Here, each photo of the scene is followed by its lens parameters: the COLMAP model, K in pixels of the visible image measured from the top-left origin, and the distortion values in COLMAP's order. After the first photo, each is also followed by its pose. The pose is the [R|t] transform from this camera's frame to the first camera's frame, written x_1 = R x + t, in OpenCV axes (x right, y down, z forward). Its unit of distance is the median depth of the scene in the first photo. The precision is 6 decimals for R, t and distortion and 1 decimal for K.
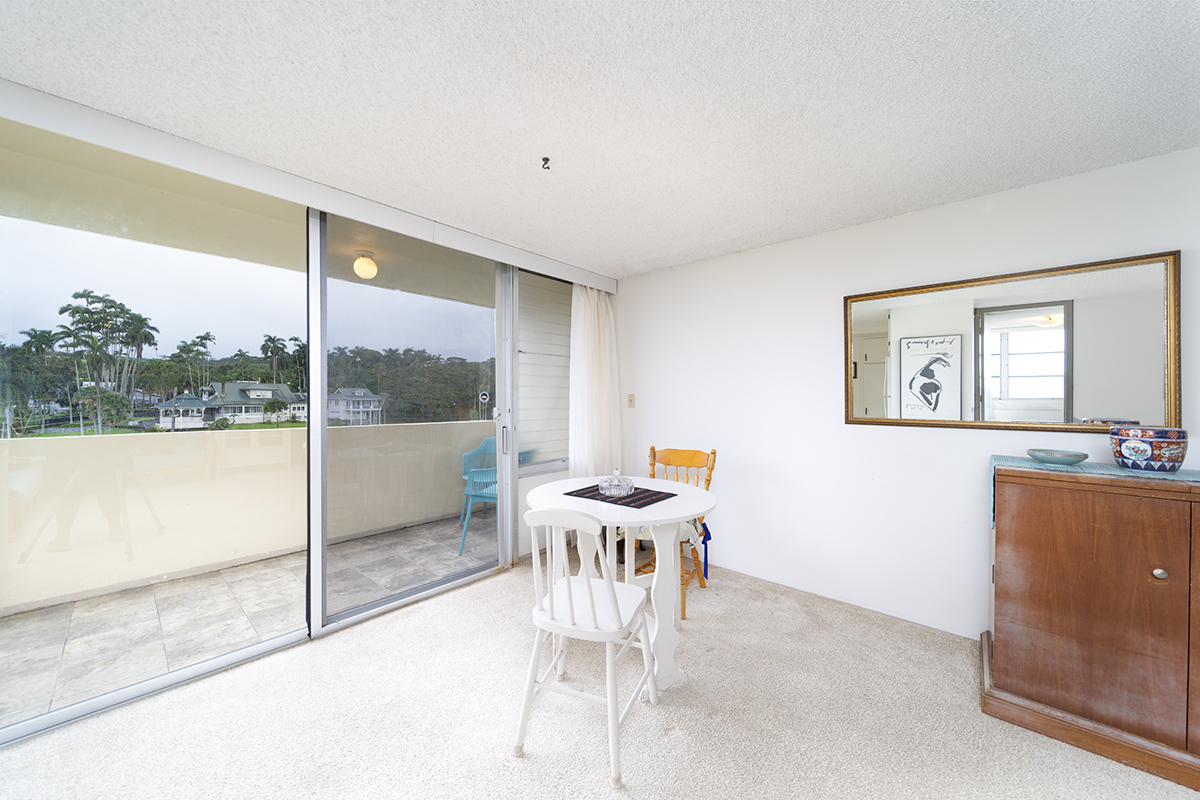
lens RADIAL K [[424.5, 0, 604.2], [0, 424.5, 393.6], [0, 0, 1]] dist [0.000096, -0.000247]
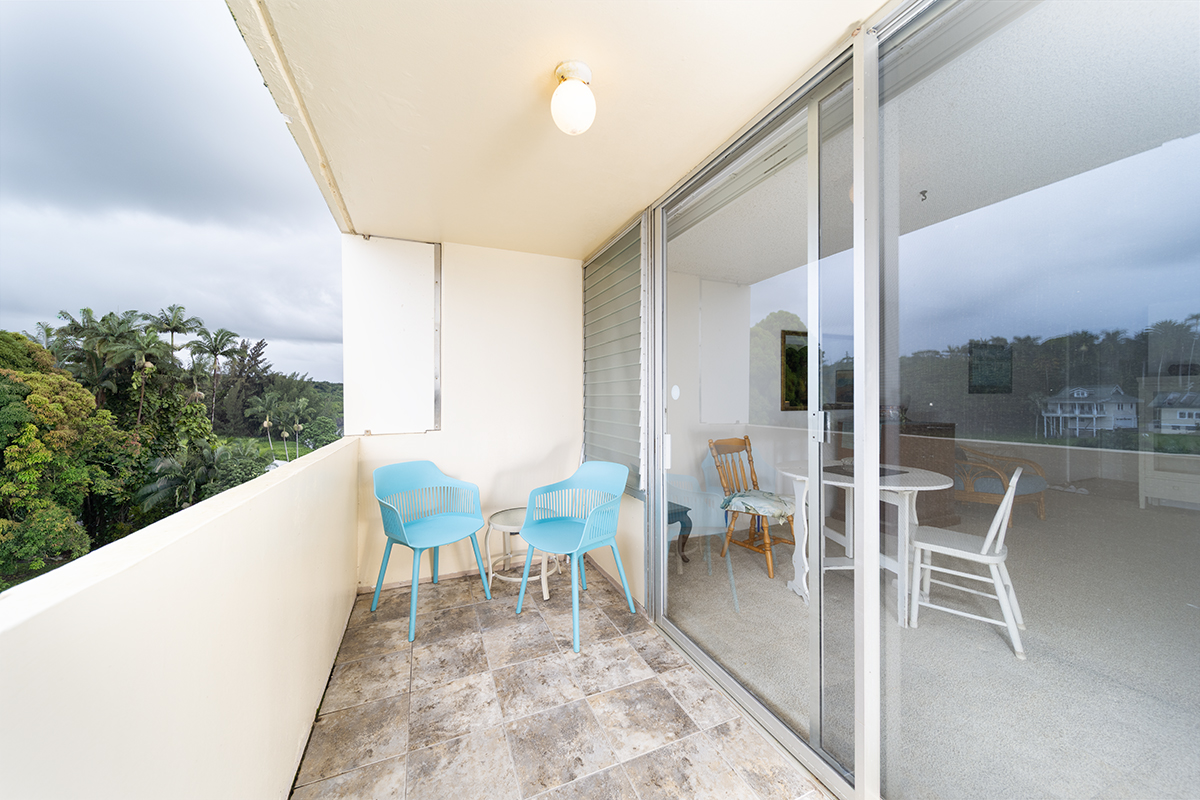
lens RADIAL K [[424.5, 0, 595.3], [0, 424.5, 398.5], [0, 0, 1]] dist [0.000096, -0.000247]
pose [[0.439329, -0.003675, 0.898319, -0.102541], [-0.004446, 0.999970, 0.006265, 0.001796], [-0.898315, -0.006746, 0.439300, 0.083992]]
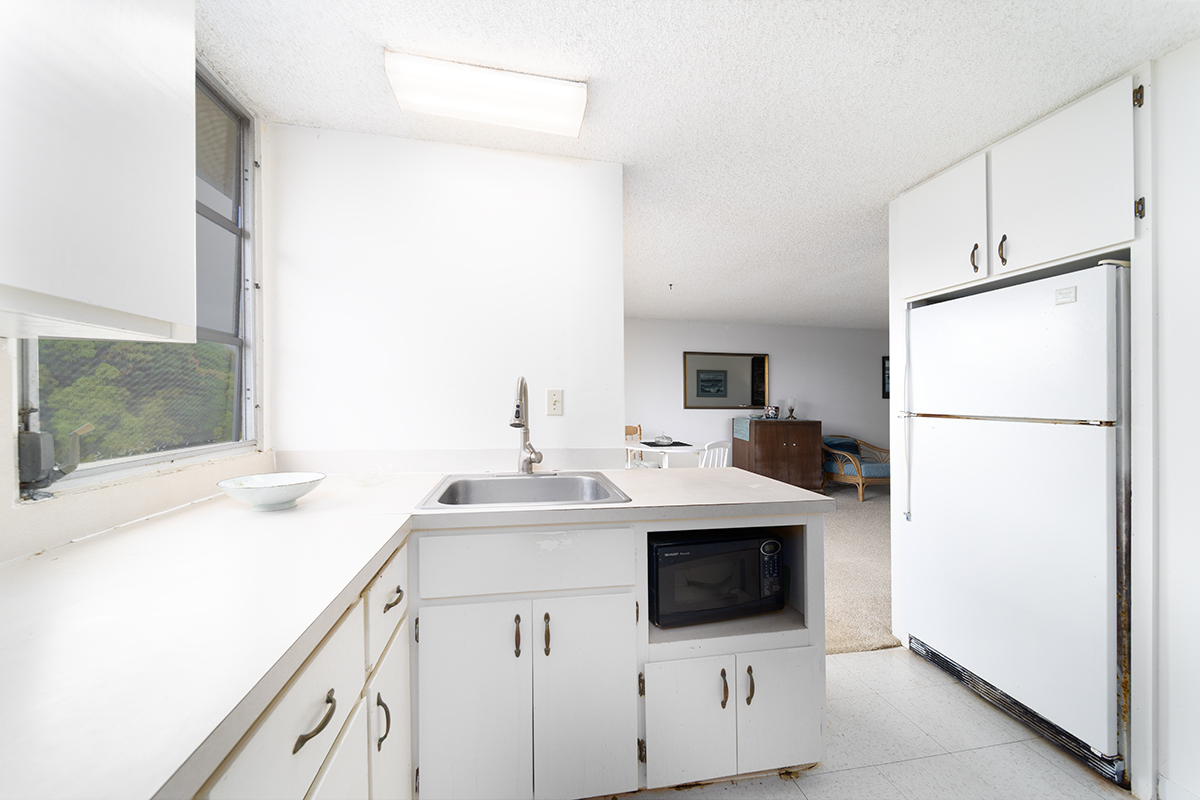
lens RADIAL K [[424.5, 0, 586.9], [0, 424.5, 395.2], [0, 0, 1]] dist [0.000096, -0.000247]
pose [[0.624214, 0.003145, 0.781247, -0.129343], [-0.013456, 0.999887, 0.006726, -0.000861], [-0.781138, -0.014711, 0.624185, 0.001275]]
